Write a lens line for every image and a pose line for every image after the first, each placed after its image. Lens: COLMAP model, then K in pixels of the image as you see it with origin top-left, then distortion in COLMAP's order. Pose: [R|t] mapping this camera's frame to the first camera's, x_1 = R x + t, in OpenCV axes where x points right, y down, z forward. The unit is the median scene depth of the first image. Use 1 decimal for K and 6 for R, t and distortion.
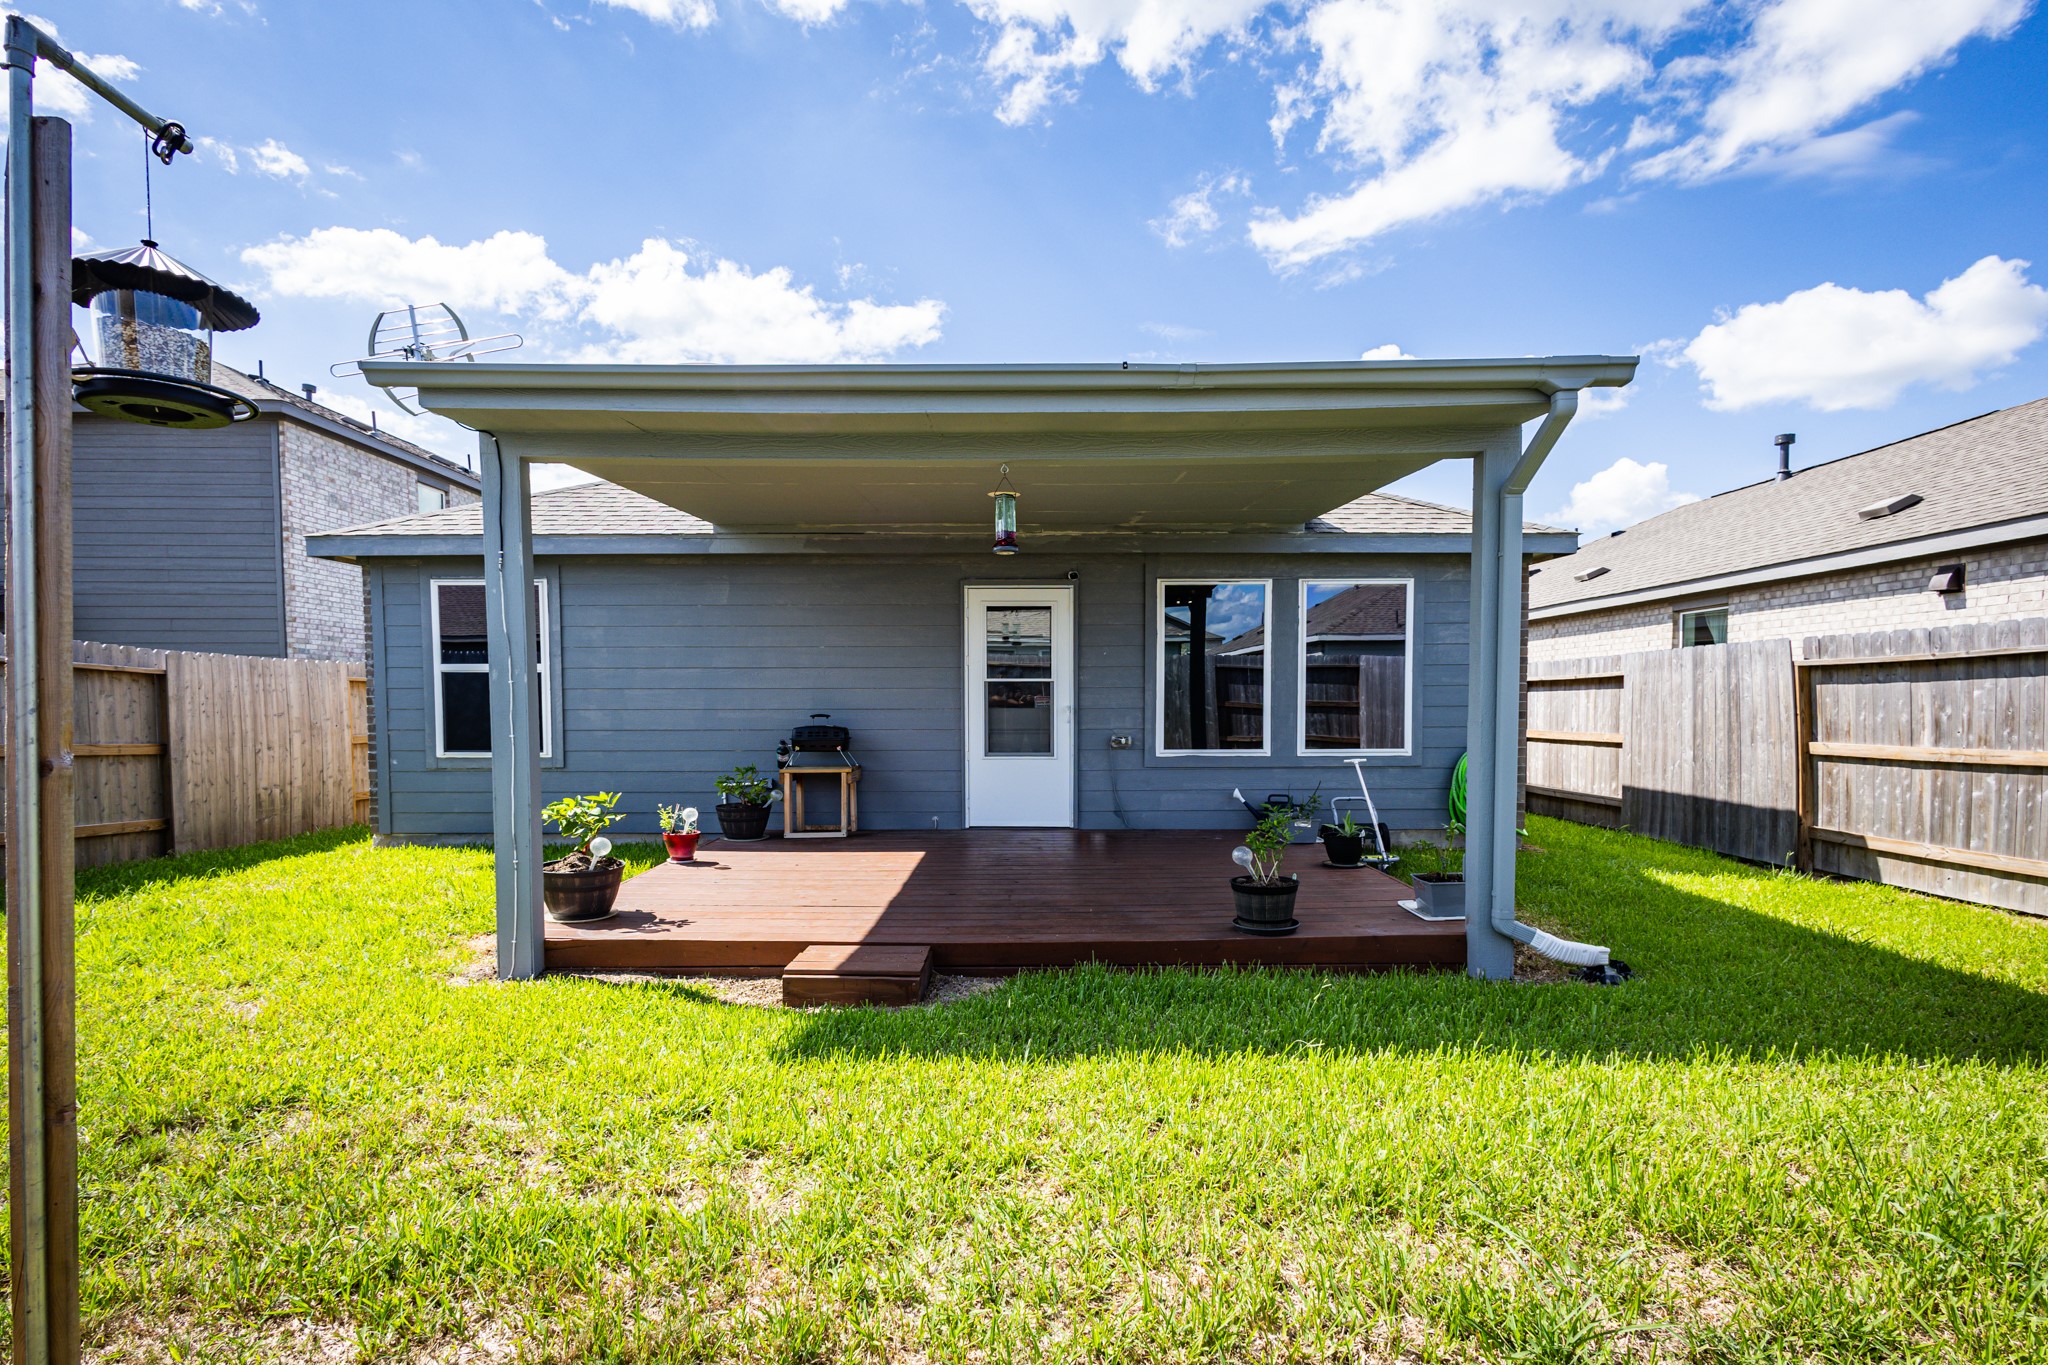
lens RADIAL K [[976.9, 0, 1058.0], [0, 976.9, 743.5], [0, 0, 1]] dist [0.003381, 0.000048]
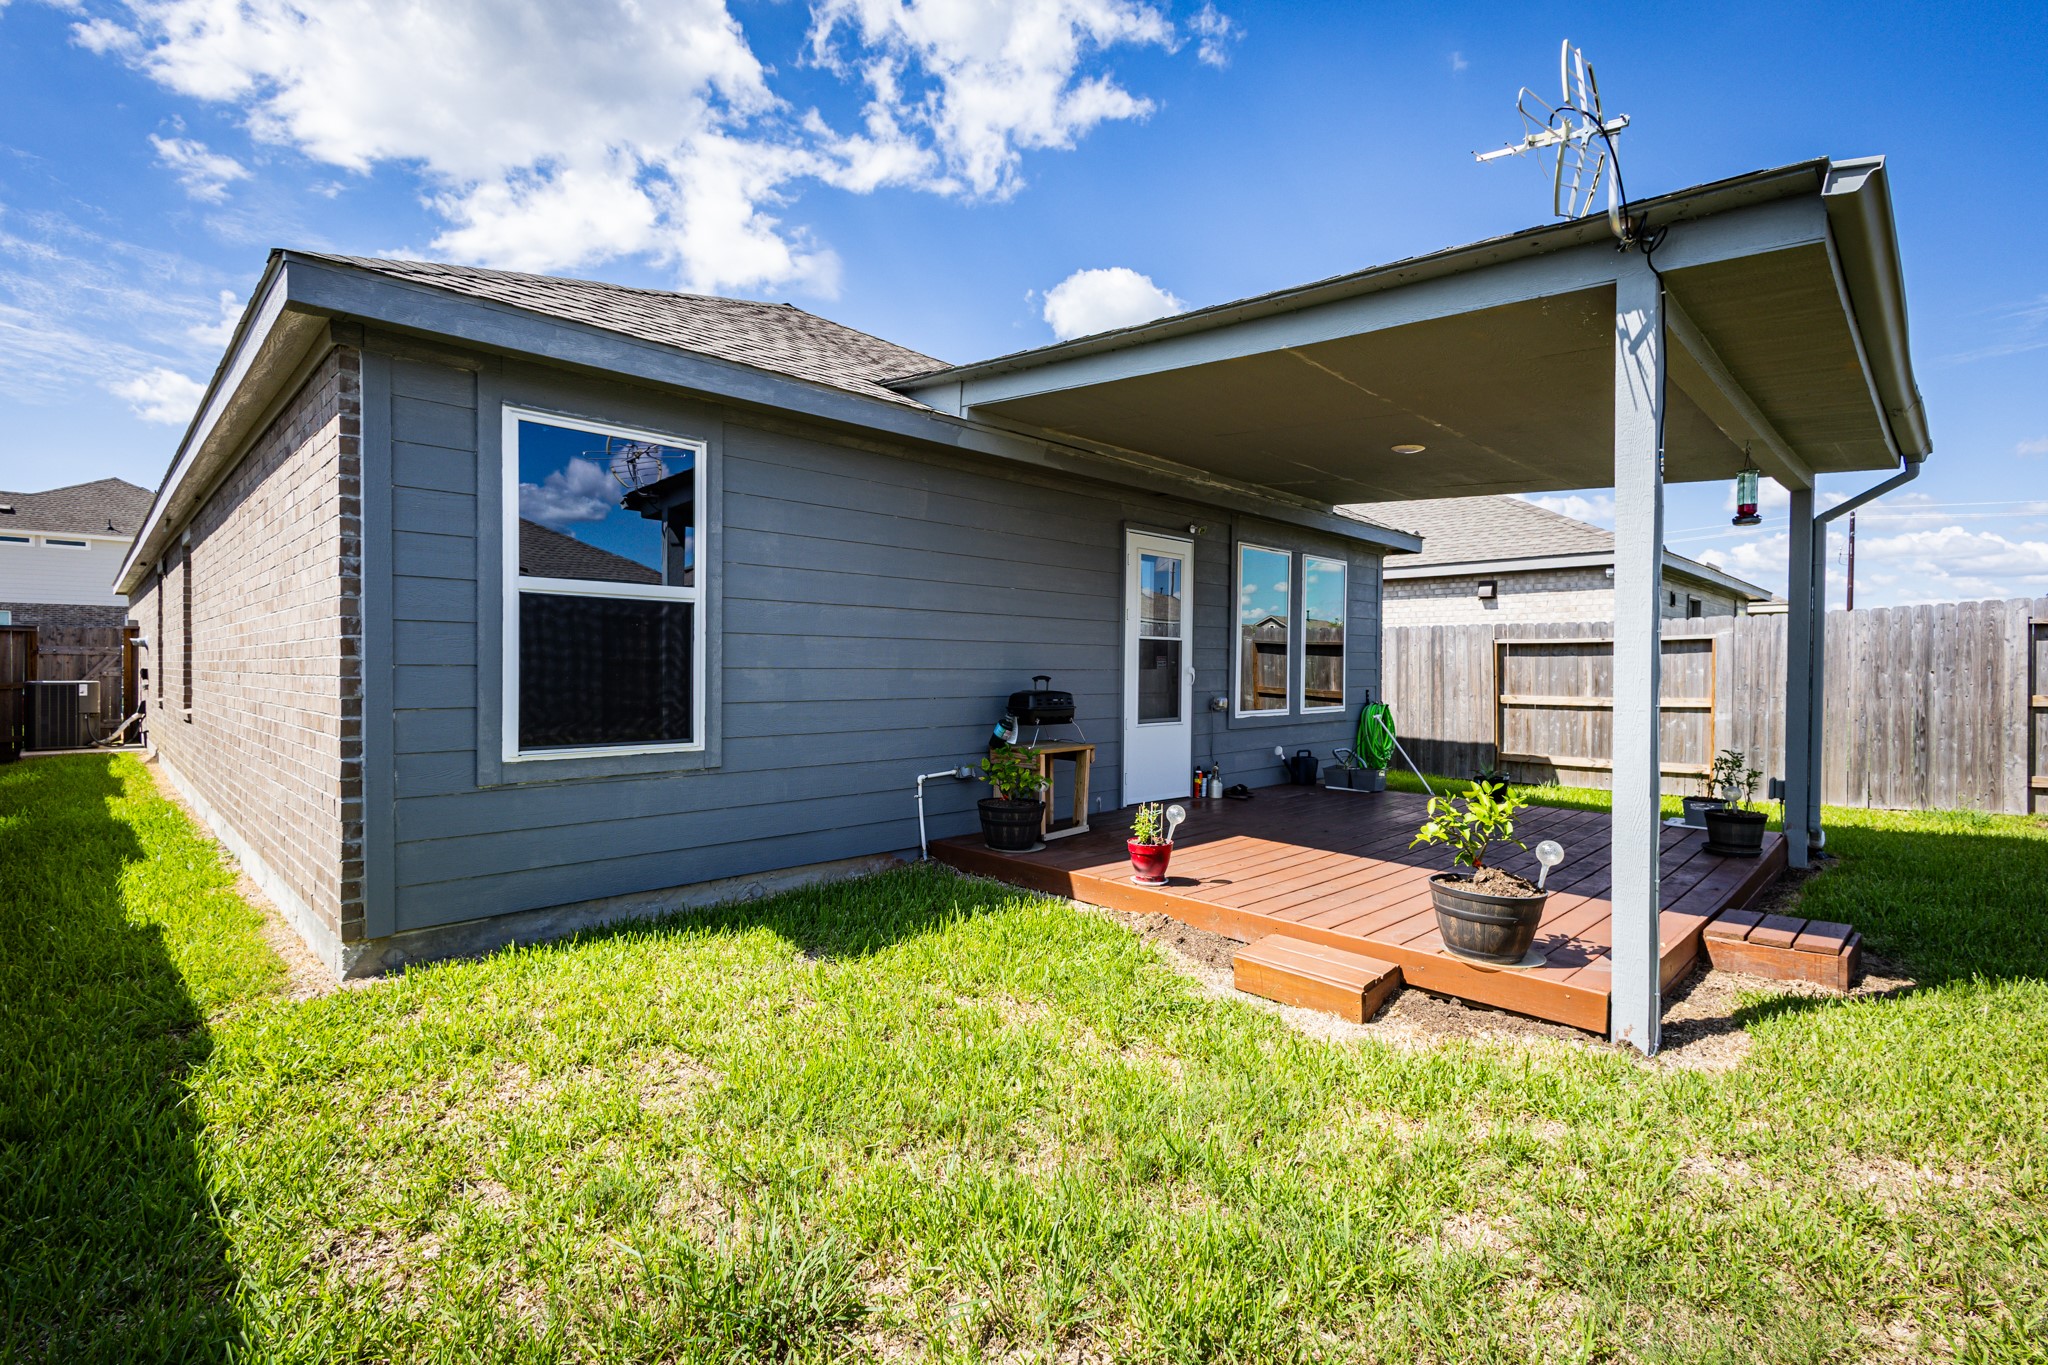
lens RADIAL K [[976.9, 0, 1017.9], [0, 976.9, 677.9], [0, 0, 1]] dist [0.003381, 0.000048]
pose [[0.718344, -0.000705, 0.695688, -0.784196], [0.021051, 0.999564, -0.020722, -0.012713], [-0.695370, 0.029530, 0.718045, 0.454346]]
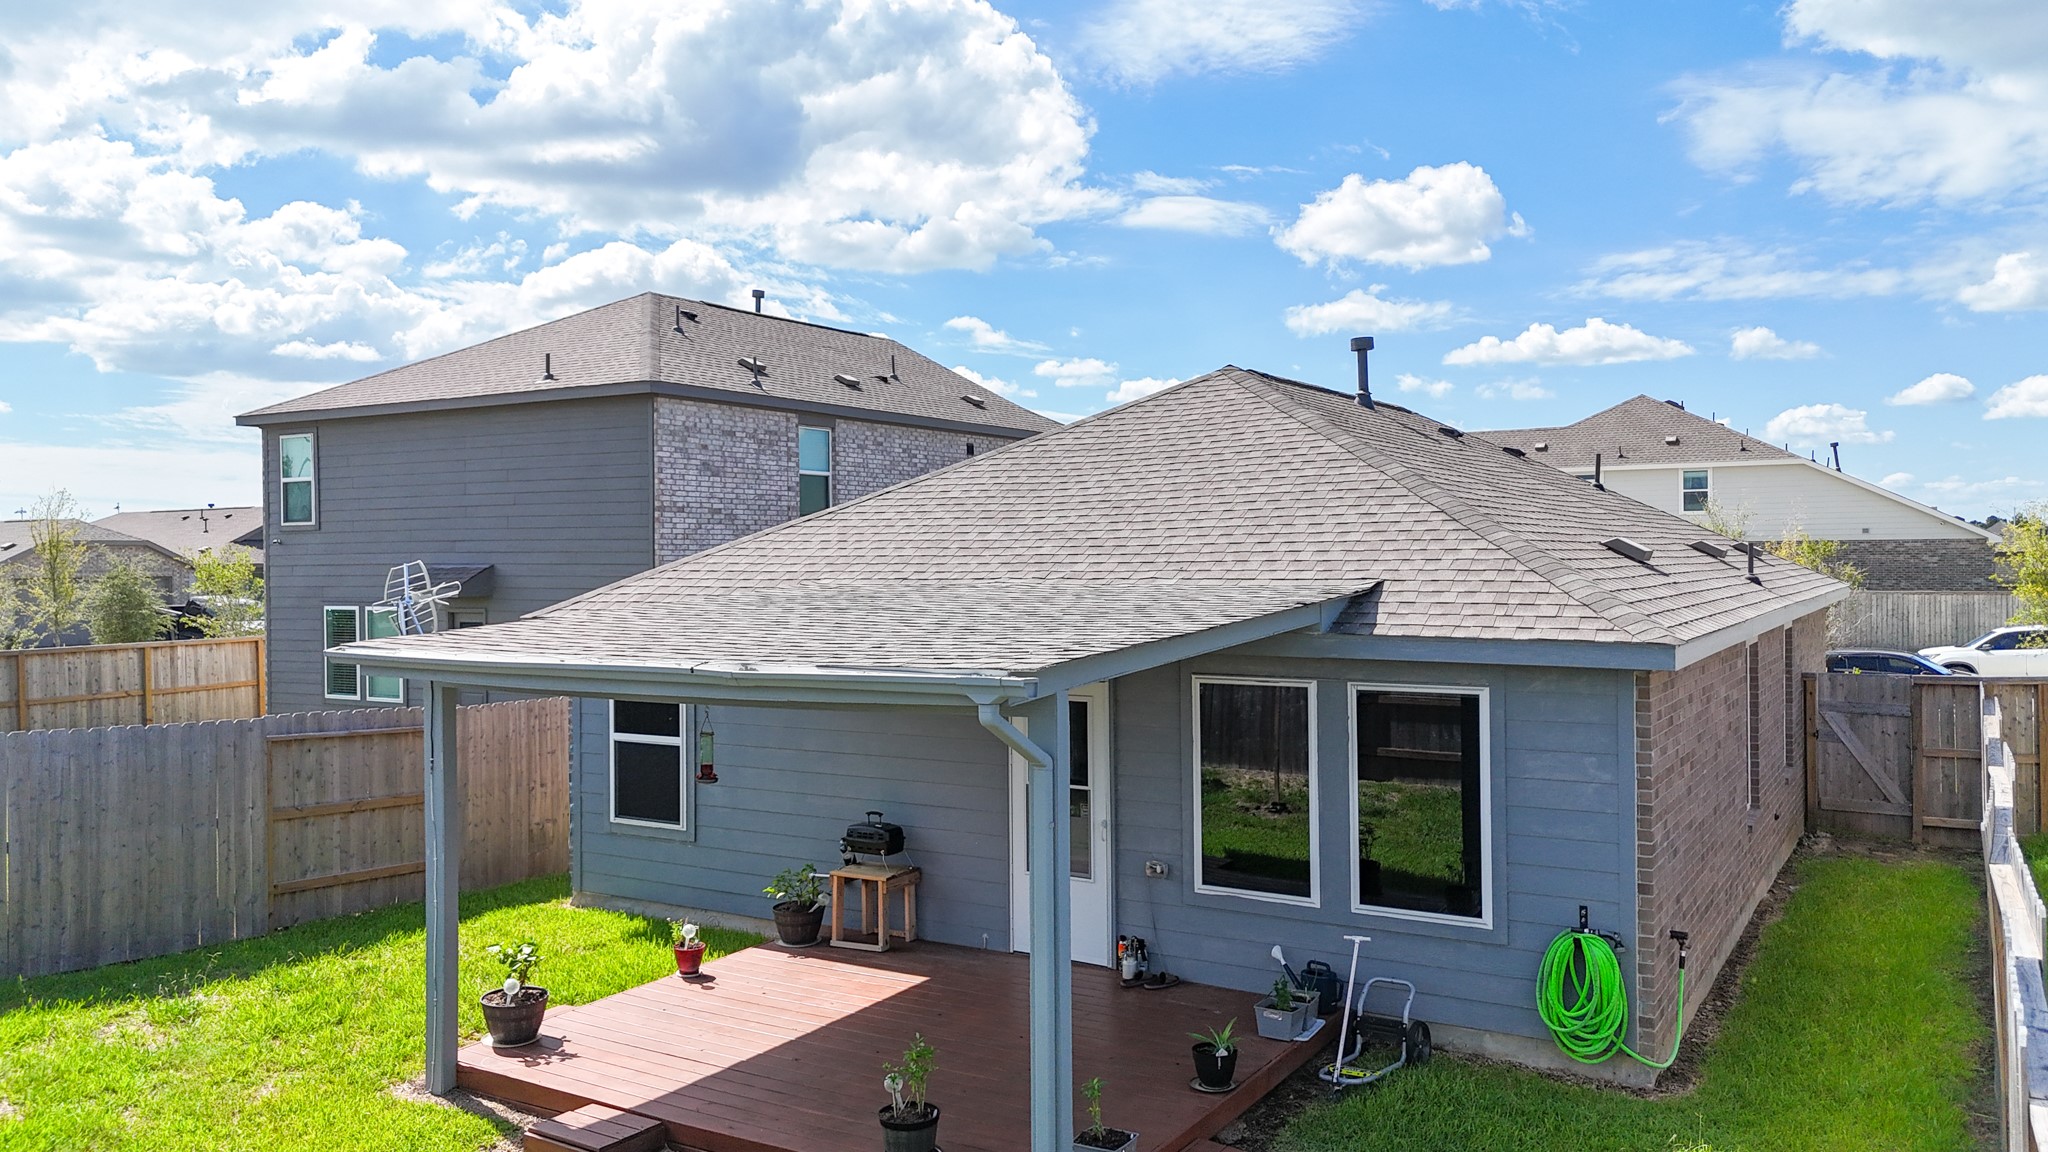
lens RADIAL K [[1551.3, 0, 1020.4], [0, 1551.3, 571.9], [0, 0, 1]] dist [0.046482, -0.007983]
pose [[0.835483, -0.017714, -0.549231, 0.653062], [0.002002, 0.999572, -0.029192, -0.203284], [0.549513, 0.023290, 0.835160, -0.160383]]
